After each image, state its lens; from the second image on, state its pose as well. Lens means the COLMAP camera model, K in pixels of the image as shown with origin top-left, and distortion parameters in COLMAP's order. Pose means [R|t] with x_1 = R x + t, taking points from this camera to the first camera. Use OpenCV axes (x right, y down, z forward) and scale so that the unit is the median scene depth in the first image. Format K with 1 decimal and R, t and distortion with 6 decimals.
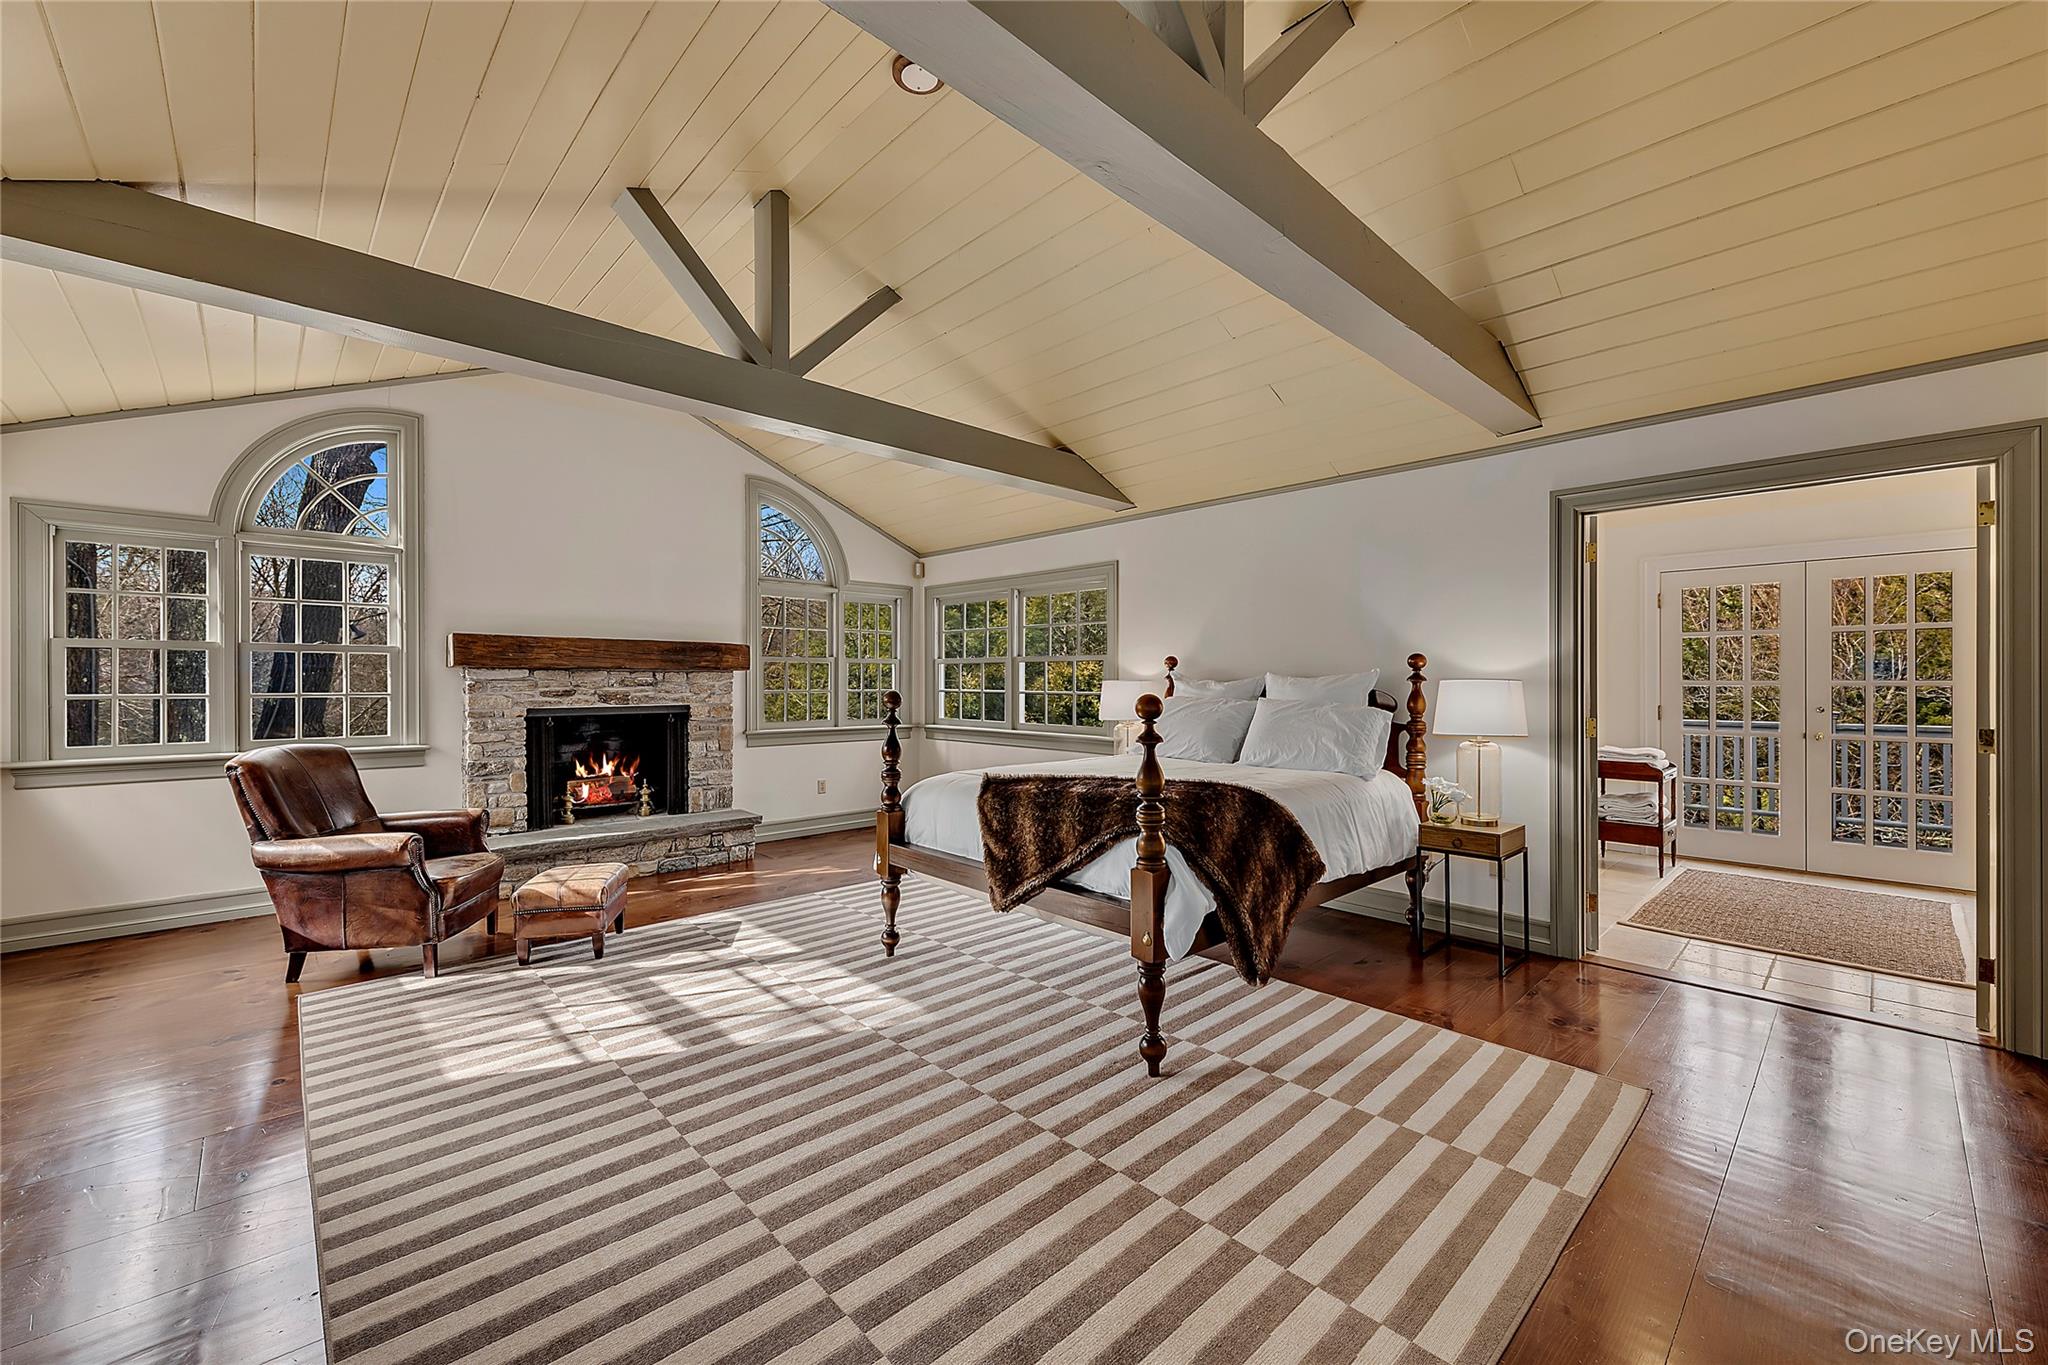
lens RADIAL K [[816.3, 0, 1028.5], [0, 816.3, 685.3], [0, 0, 1]] dist [0.005232, 0.000263]
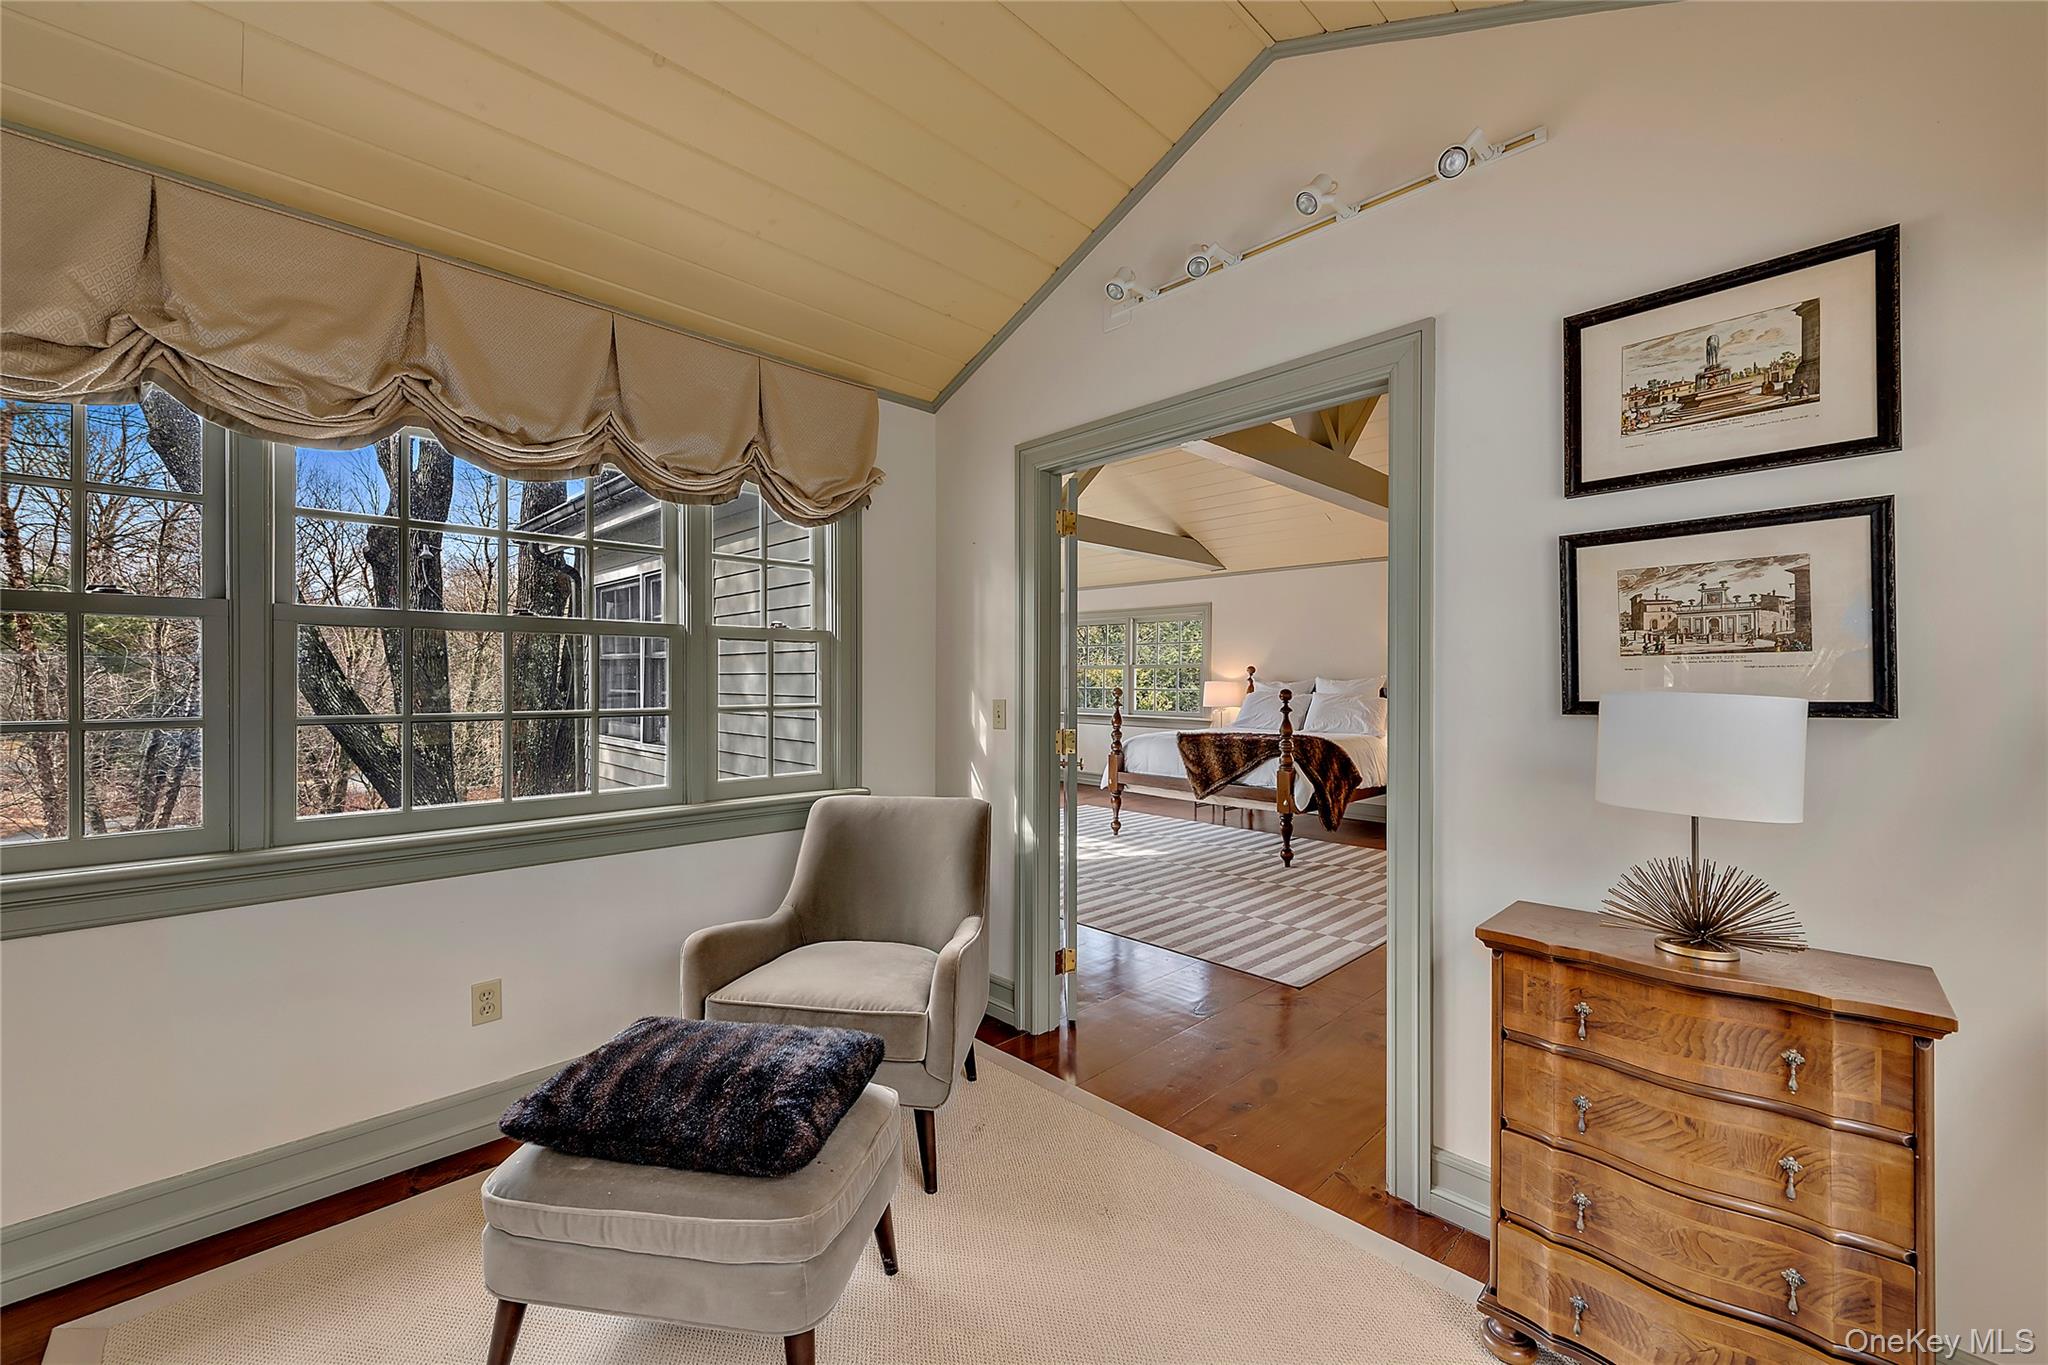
lens RADIAL K [[816.3, 0, 1020.9], [0, 816.3, 676.1], [0, 0, 1]] dist [0.005232, 0.000263]
pose [[0.999866, 0.006793, 0.014883, -0.503518], [-0.006703, 0.999959, -0.006101, -0.006076], [-0.014924, 0.006001, 0.999871, -0.982741]]
